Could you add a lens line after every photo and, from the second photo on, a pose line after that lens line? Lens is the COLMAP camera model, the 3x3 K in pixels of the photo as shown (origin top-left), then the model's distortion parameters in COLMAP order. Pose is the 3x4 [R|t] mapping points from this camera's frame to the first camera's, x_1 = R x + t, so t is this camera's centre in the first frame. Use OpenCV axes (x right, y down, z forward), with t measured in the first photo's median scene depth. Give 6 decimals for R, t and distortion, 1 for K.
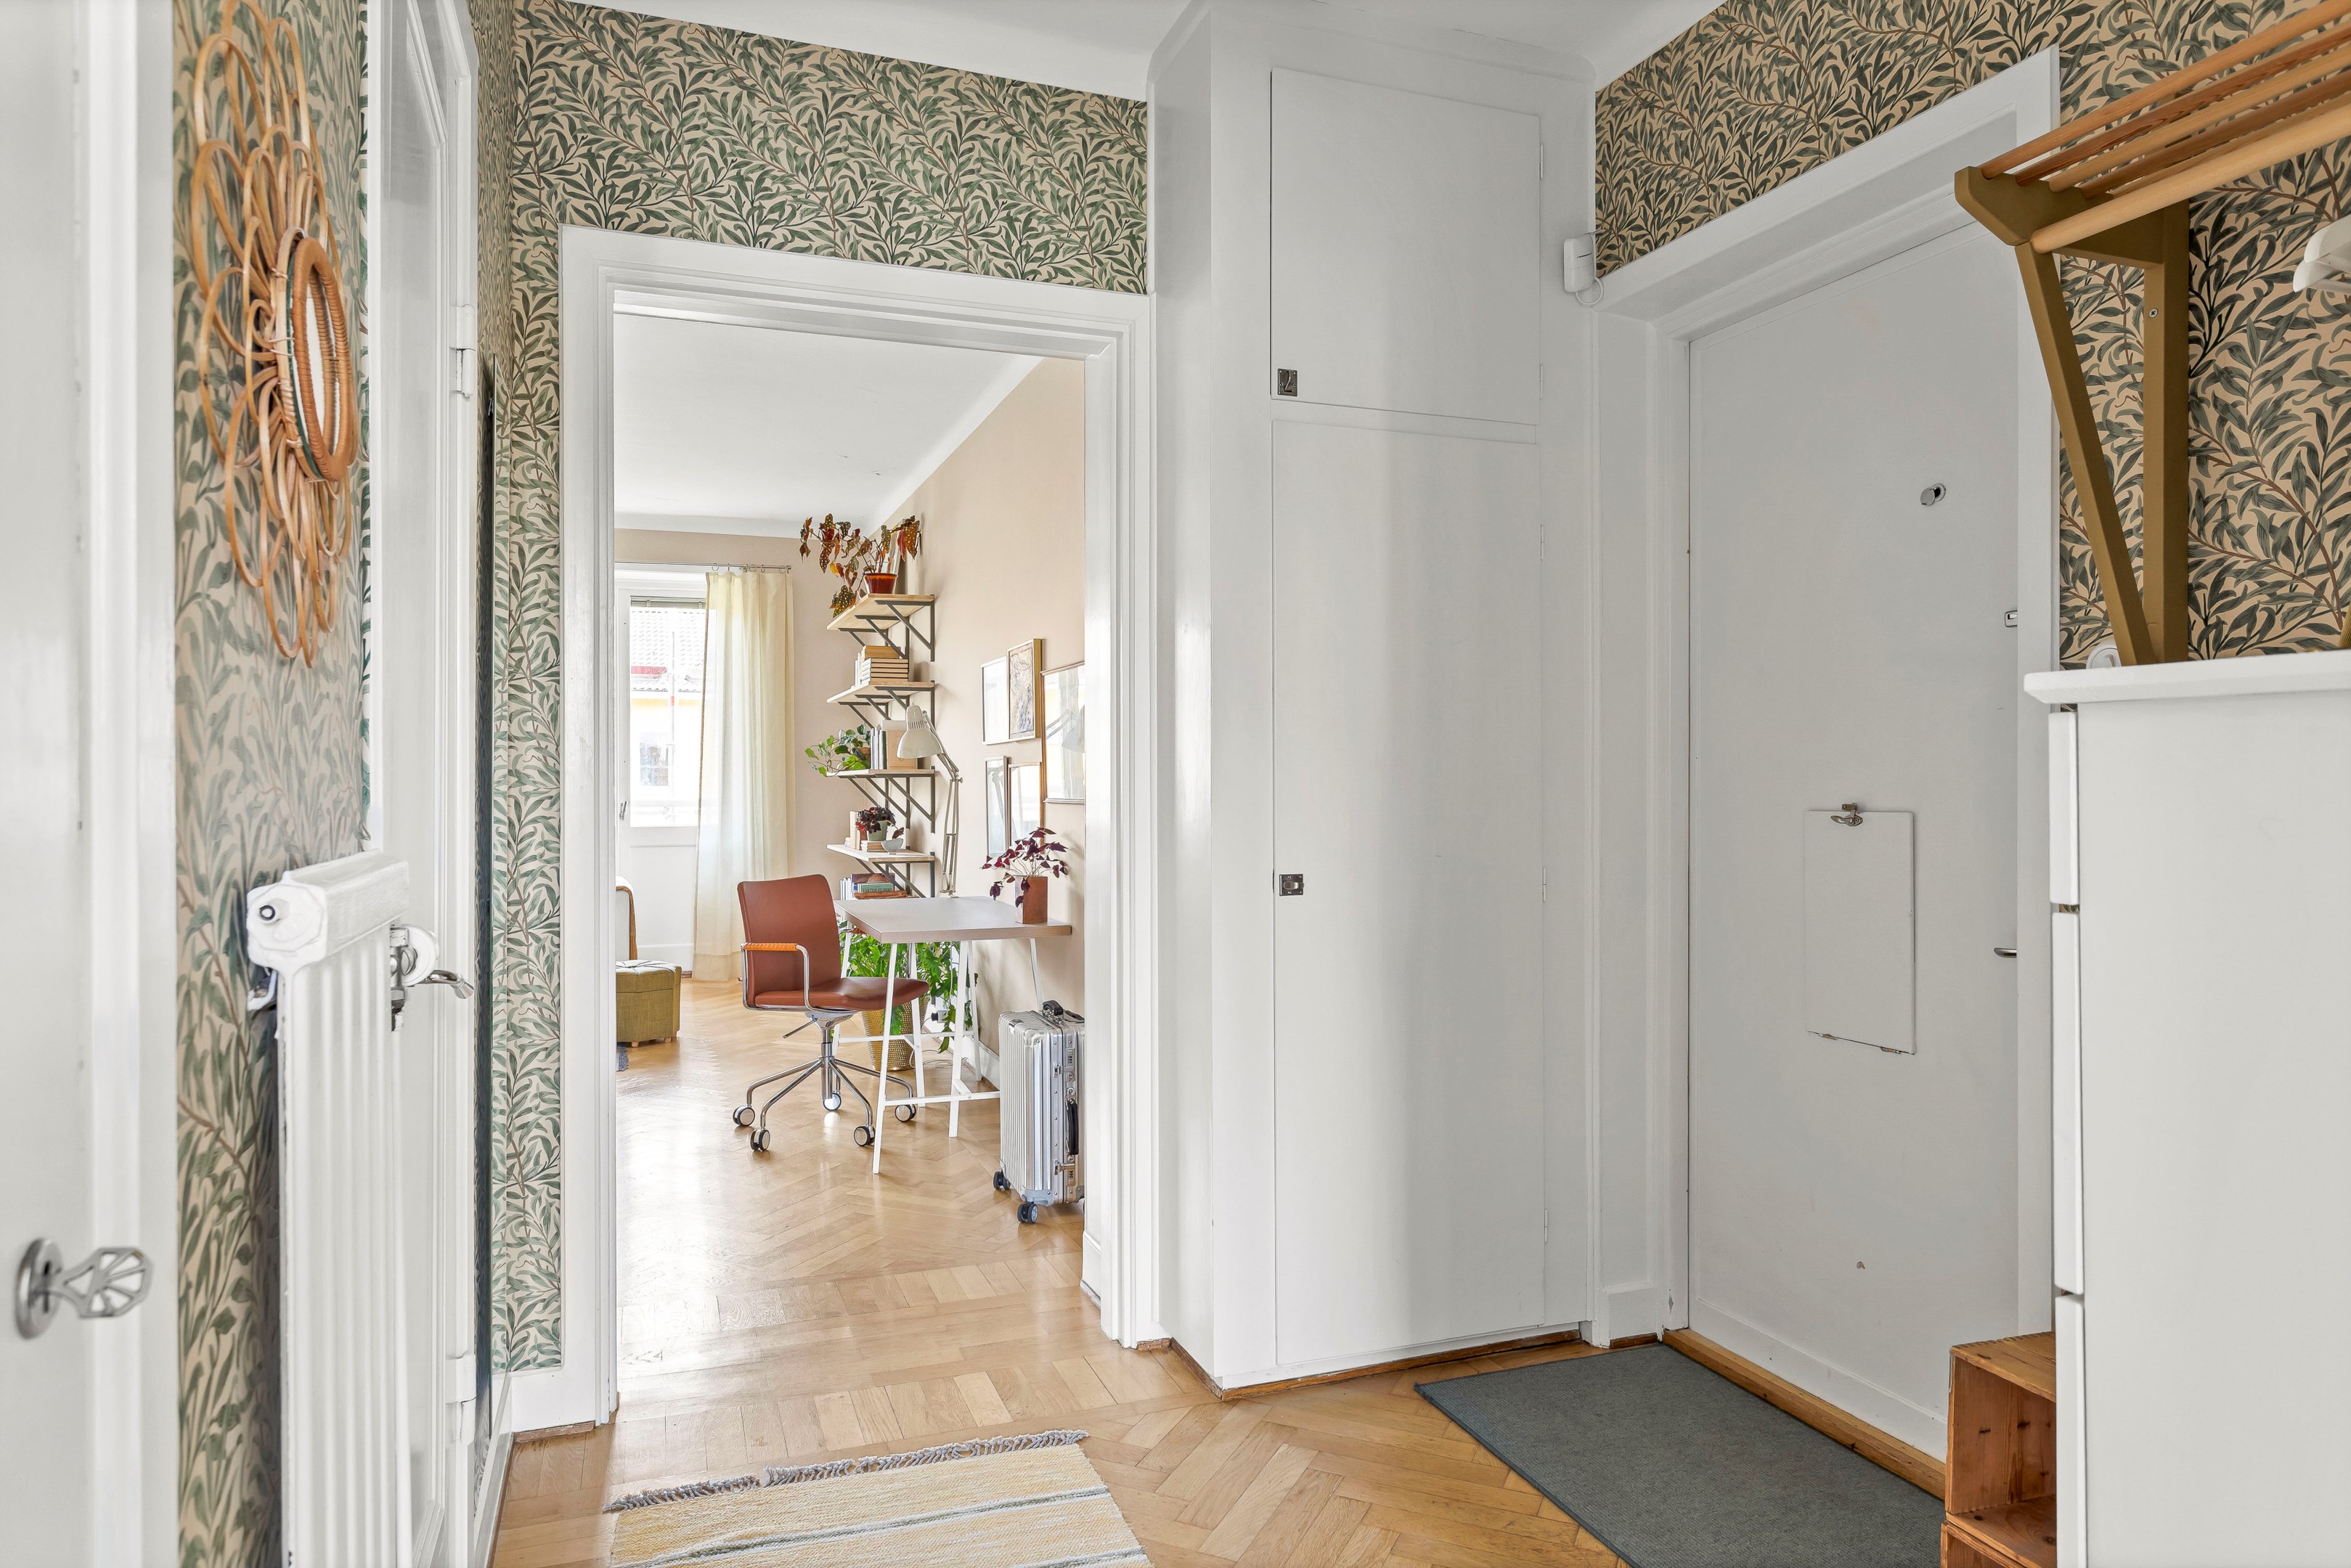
lens RADIAL K [[1450.2, 0, 1175.5], [0, 1450.2, 784.0], [0, 0, 1]] dist [-0.004357, 0.000639]
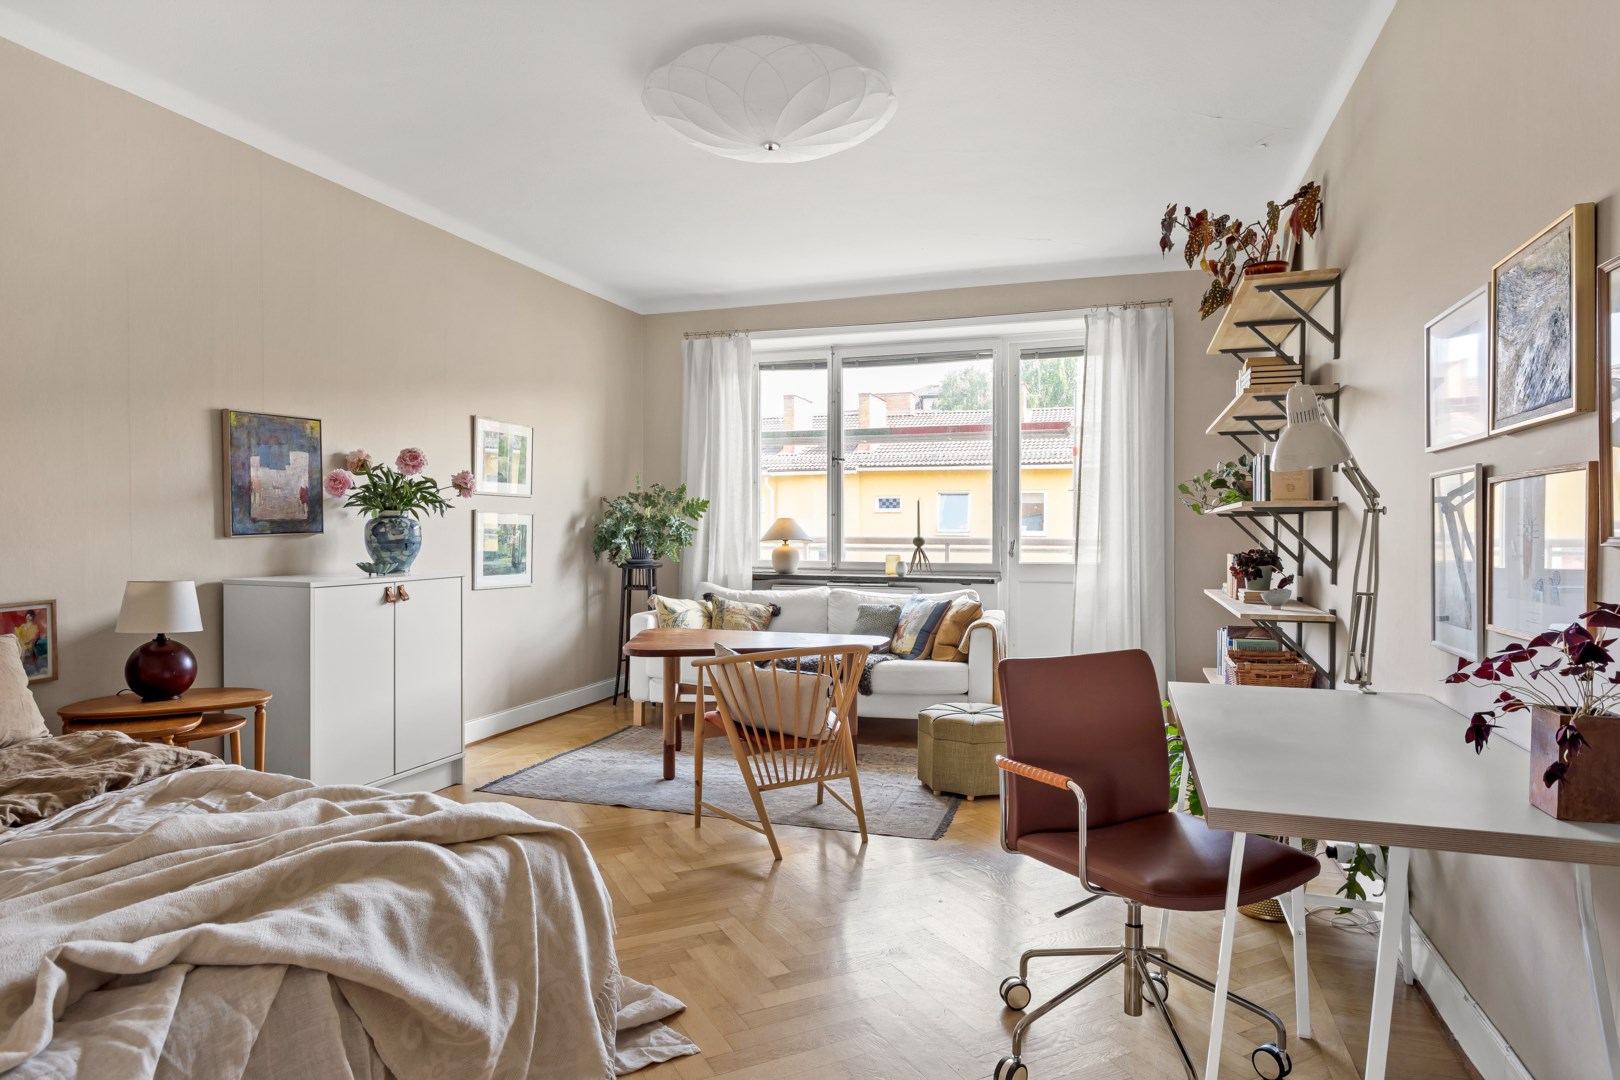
lens RADIAL K [[927.6, 0, 810.0], [0, 927.6, 540.0], [0, 0, 1]] dist [0.004777, 0.001576]
pose [[0.776259, 0.012566, -0.630289, -0.074011], [-0.006259, 0.999906, 0.012226, 0.006003], [0.630383, -0.005546, 0.776264, 0.449016]]
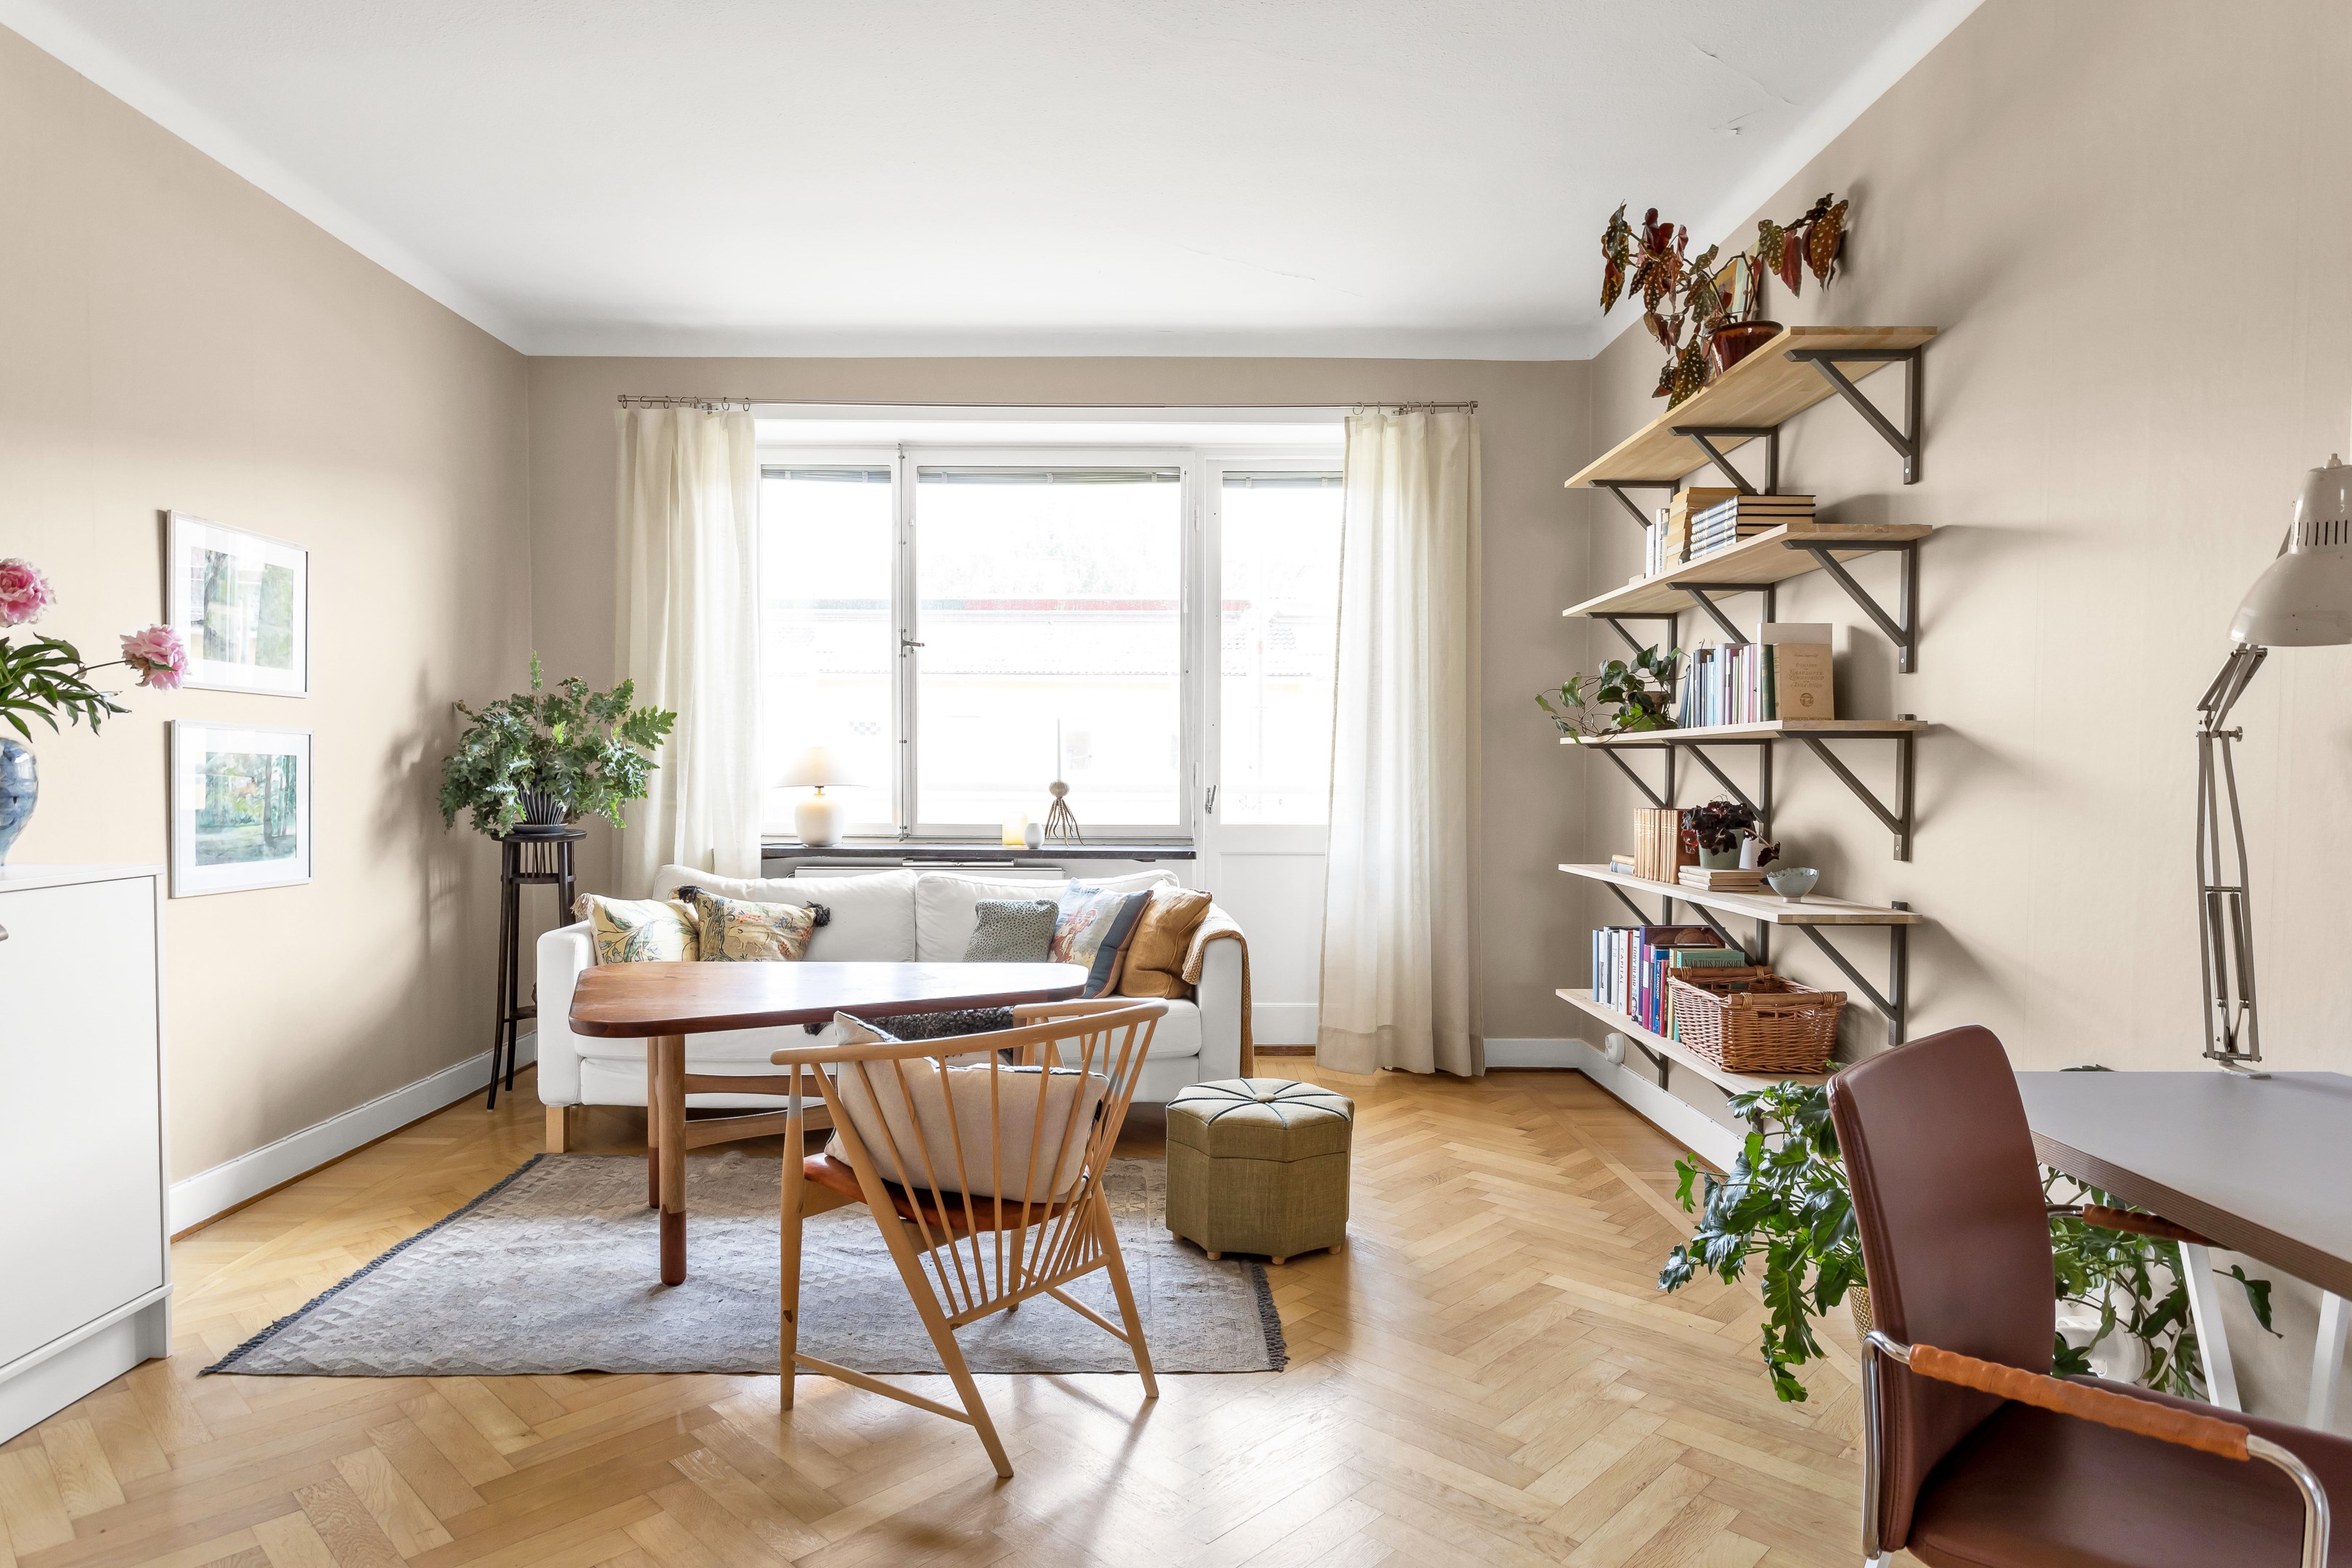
lens RADIAL K [[1303.5, 0, 1146.2], [0, 1303.5, 816.4], [0, 0, 1]] dist [0.001283, 0.002111]
pose [[0.937398, 0.020541, -0.347653, -0.247945], [-0.009062, 0.999360, 0.034614, 0.007516], [0.348142, -0.029296, 0.936984, 0.532429]]
